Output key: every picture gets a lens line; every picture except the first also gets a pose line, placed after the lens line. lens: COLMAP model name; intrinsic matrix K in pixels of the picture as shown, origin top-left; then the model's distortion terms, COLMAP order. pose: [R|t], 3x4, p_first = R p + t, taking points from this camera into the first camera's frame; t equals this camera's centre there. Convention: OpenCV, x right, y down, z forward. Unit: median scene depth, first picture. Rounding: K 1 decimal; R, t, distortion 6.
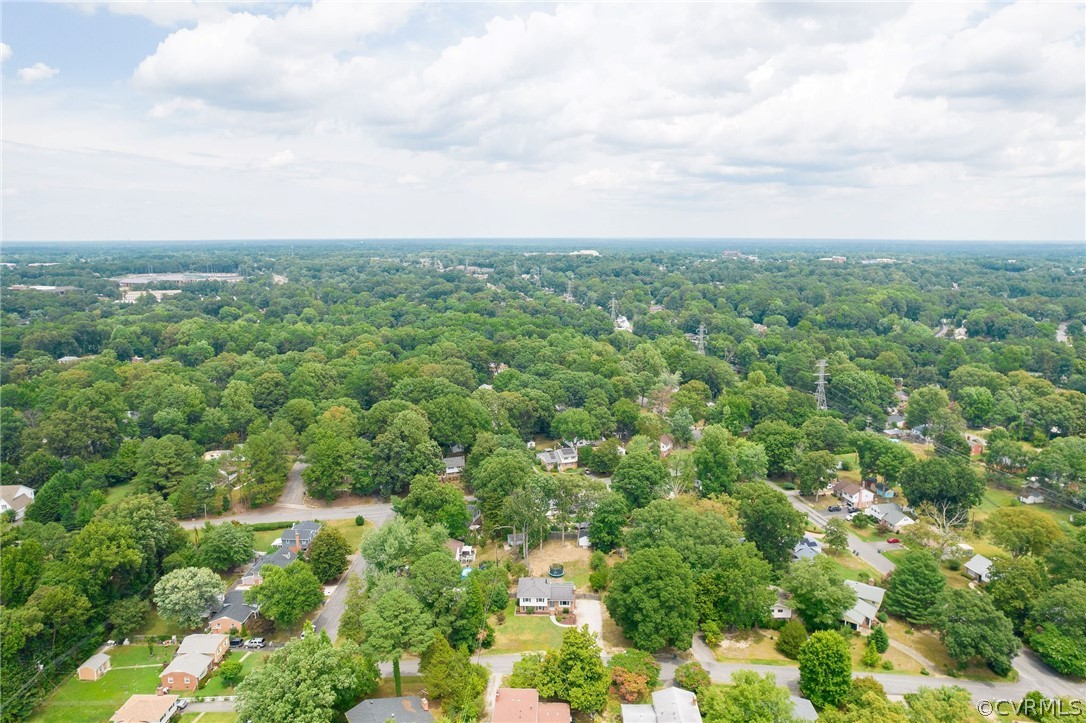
lens RADIAL K [[703.8, 0, 555.1], [0, 703.8, 363.2], [0, 0, 1]] dist [-0.042483, 0.002301]
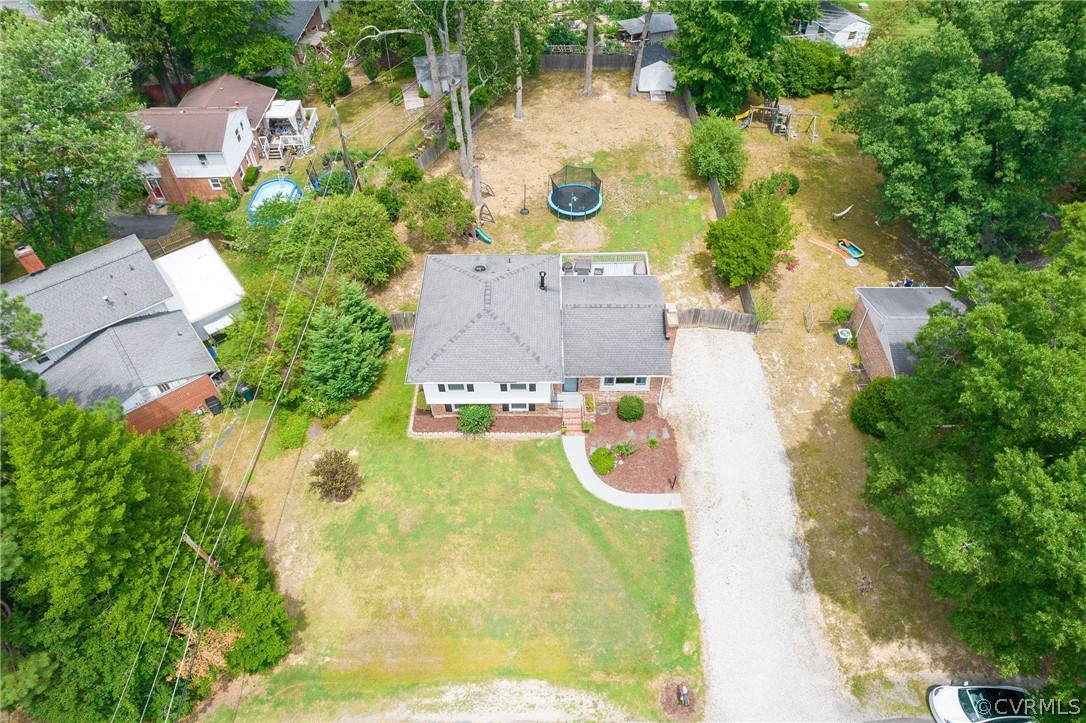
lens RADIAL K [[703.8, 0, 555.1], [0, 703.8, 363.2], [0, 0, 1]] dist [-0.042483, 0.002301]
pose [[0.999755, -0.018767, 0.011706, -0.010380], [0.007558, 0.787218, 0.616628, 0.170933], [-0.020788, -0.616389, 0.787168, 0.715883]]
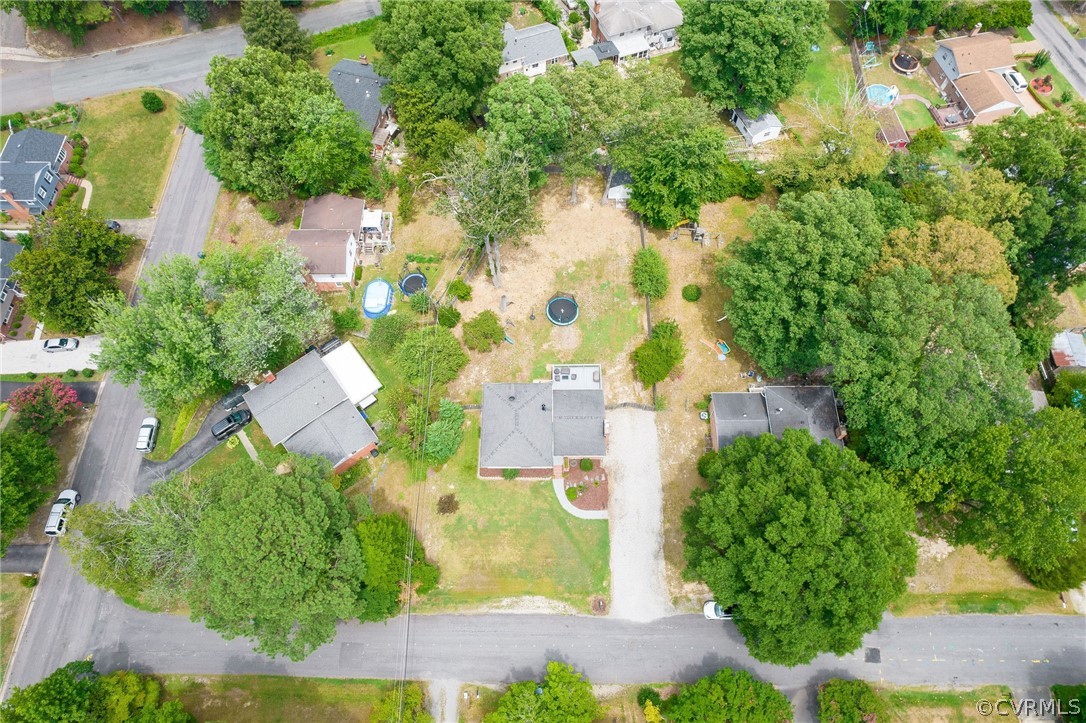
lens RADIAL K [[687.9, 0, 543.0], [0, 687.9, 361.5], [0, 0, 1]] dist [-0.029310, 0.000242]
pose [[0.999932, -0.011627, -0.001145, -0.010825], [0.007821, 0.593383, 0.804882, -0.052667], [-0.008679, -0.804836, 0.593433, 0.677538]]
